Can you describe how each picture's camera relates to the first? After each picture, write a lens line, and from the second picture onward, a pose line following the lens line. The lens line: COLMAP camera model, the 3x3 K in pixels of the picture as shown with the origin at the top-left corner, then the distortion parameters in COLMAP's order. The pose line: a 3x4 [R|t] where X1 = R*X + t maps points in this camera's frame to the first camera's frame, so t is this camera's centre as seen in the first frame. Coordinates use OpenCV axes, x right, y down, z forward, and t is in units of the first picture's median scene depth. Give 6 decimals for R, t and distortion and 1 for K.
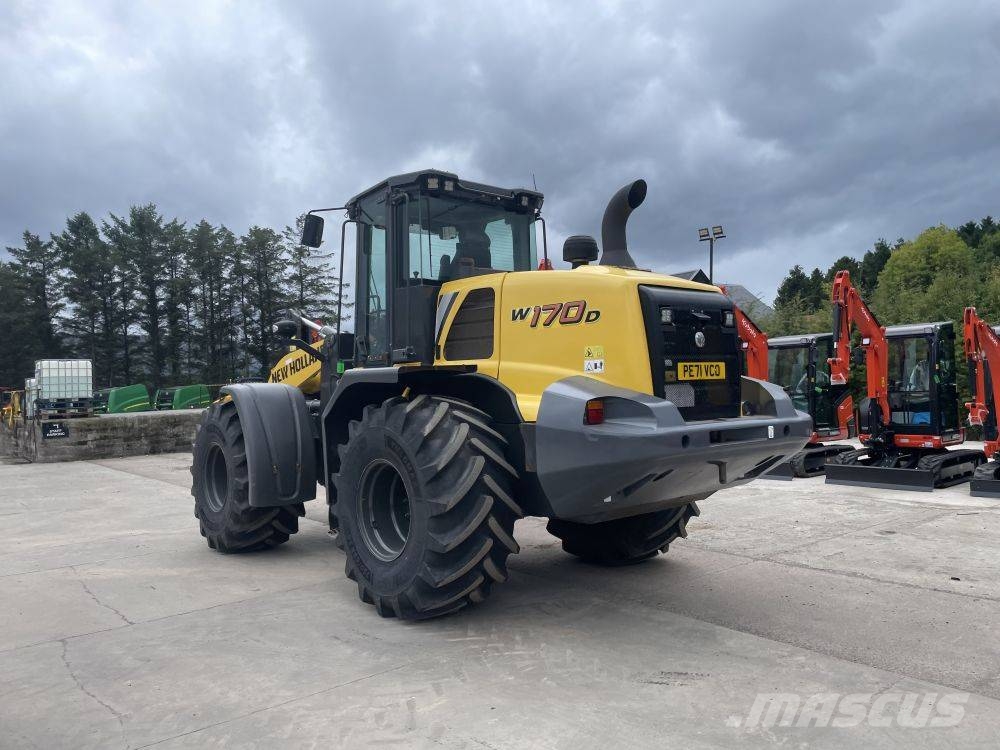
lens RADIAL K [[720.6, 0, 500.0], [0, 720.6, 375.0], [0, 0, 1]] dist [0.080130, -0.071153]
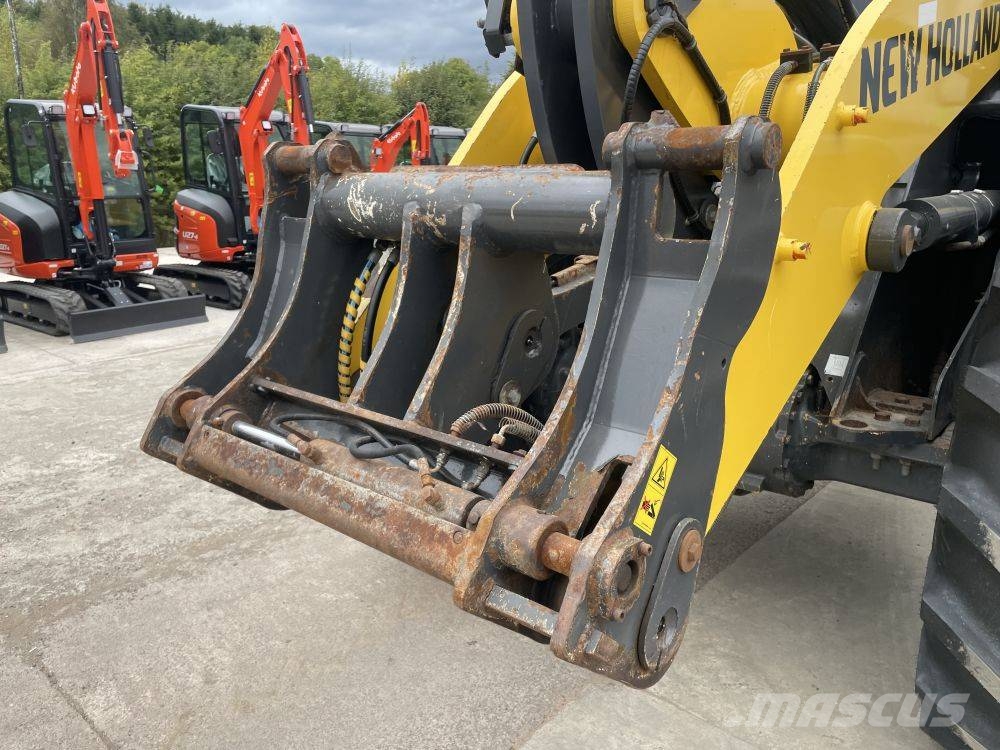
lens RADIAL K [[761.6, 0, 495.4], [0, 761.6, 377.2], [0, 0, 1]] dist [0.090248, -0.114456]
pose [[-0.144405, -0.224600, 0.963692, -0.793450], [0.000437, 0.973885, 0.227041, 0.051344], [-0.989519, 0.033207, -0.140536, 1.788975]]
